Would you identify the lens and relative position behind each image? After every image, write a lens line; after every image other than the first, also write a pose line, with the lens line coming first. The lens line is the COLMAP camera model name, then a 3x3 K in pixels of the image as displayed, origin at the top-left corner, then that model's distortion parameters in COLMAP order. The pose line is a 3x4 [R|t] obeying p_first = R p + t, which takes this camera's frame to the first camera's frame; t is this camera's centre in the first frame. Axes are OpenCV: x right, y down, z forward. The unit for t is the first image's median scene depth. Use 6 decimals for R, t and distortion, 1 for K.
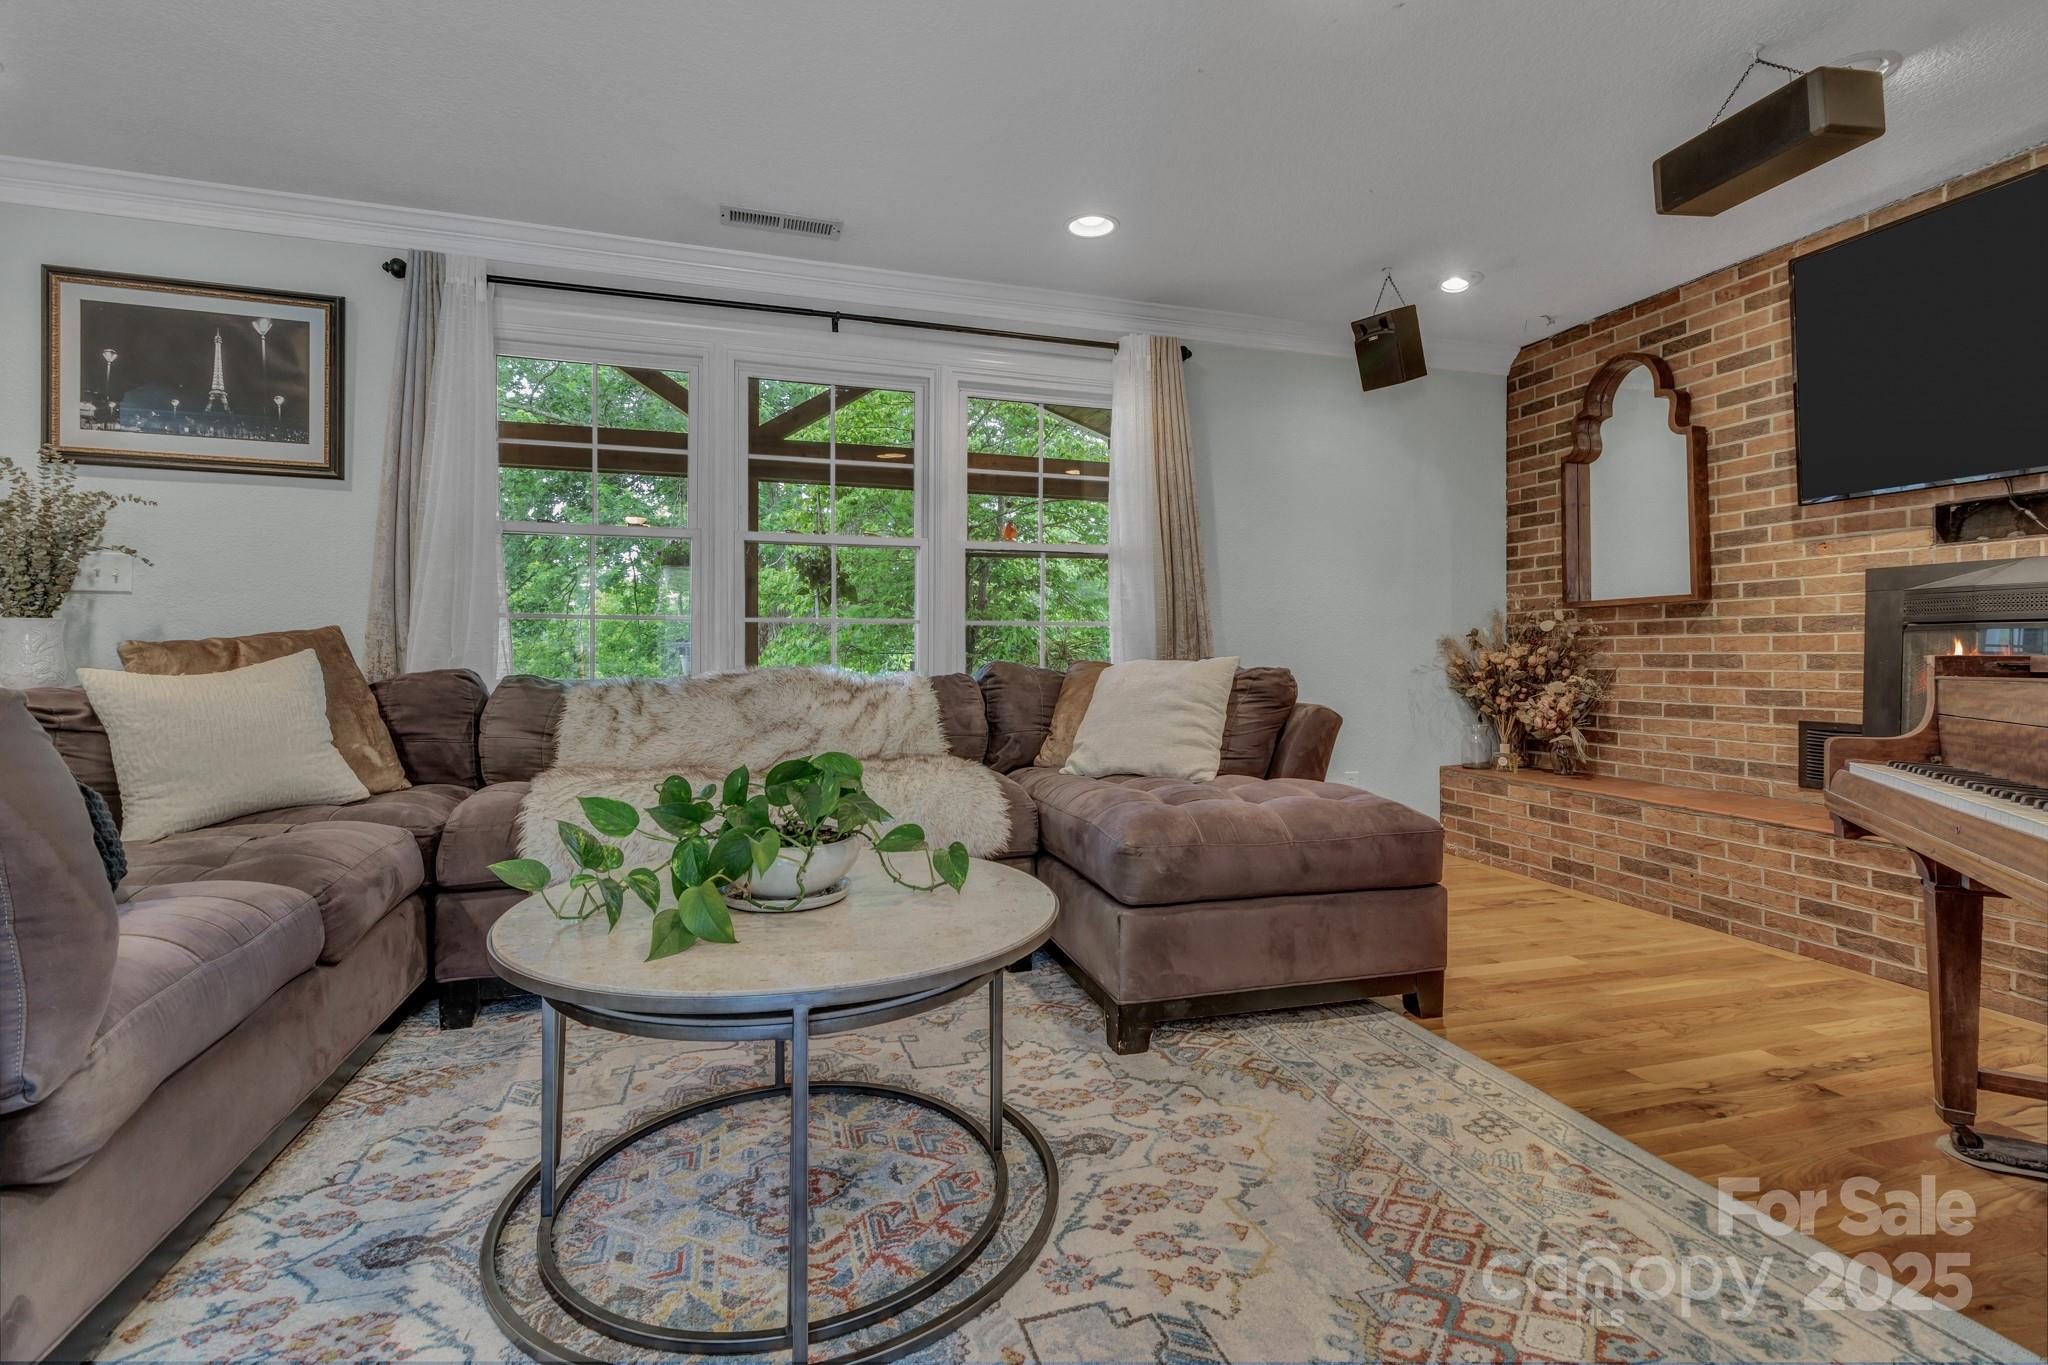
lens RADIAL K [[943.6, 0, 1024.8], [0, 943.6, 669.2], [0, 0, 1]] dist [0.000254, 0.000988]
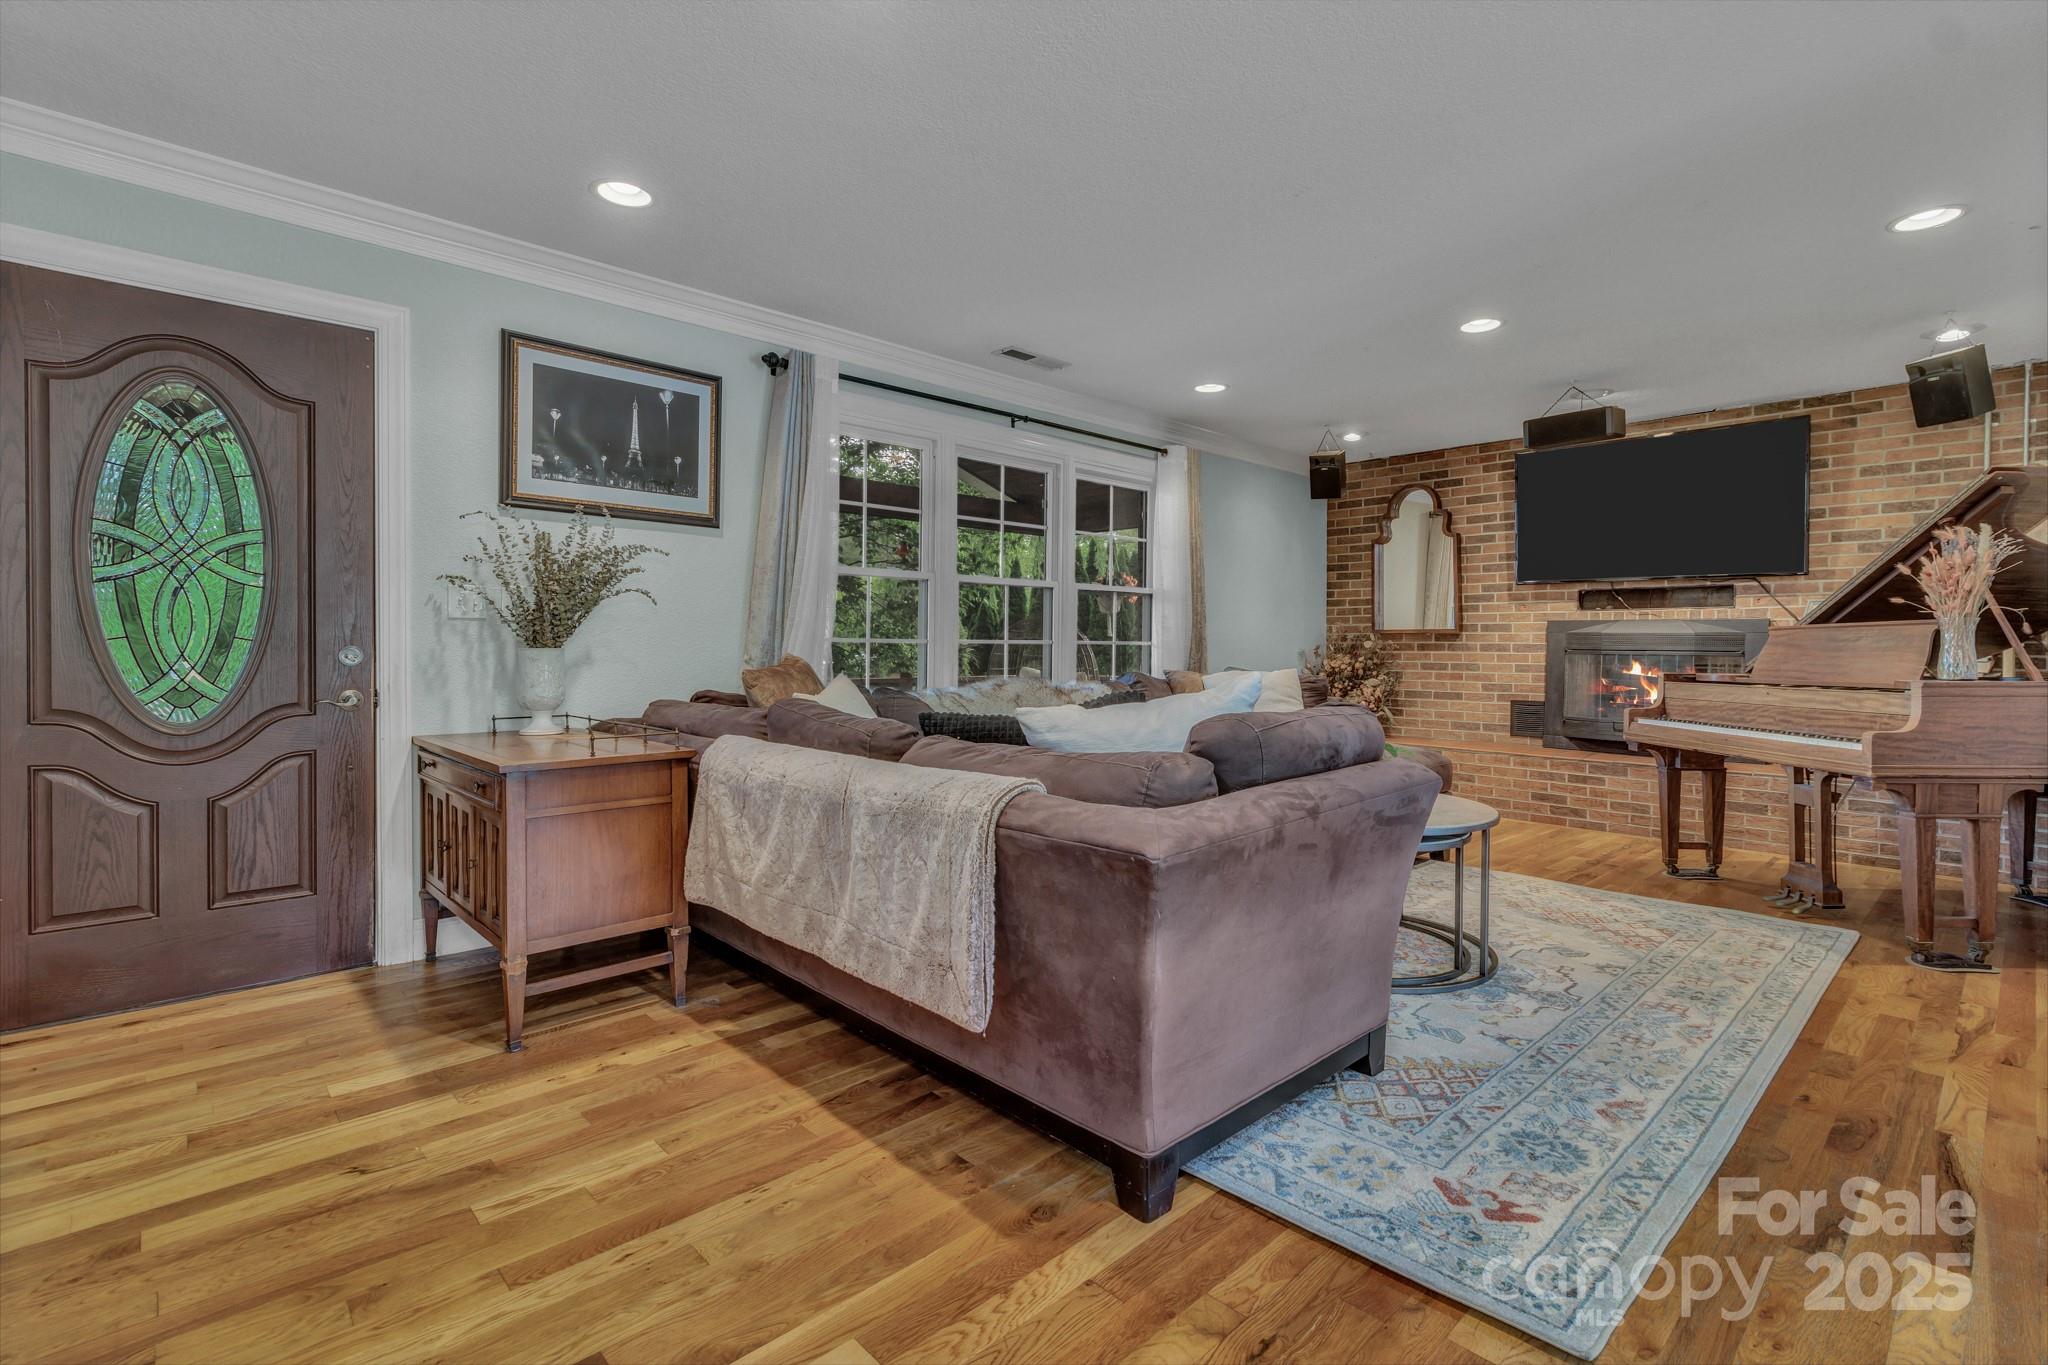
lens RADIAL K [[943.6, 0, 1031.2], [0, 943.6, 671.9], [0, 0, 1]] dist [0.000254, 0.000988]
pose [[0.895784, -0.010493, 0.444366, -0.808418], [0.003066, 0.999843, 0.017430, -0.034006], [-0.444479, -0.014252, 0.895676, -0.229388]]
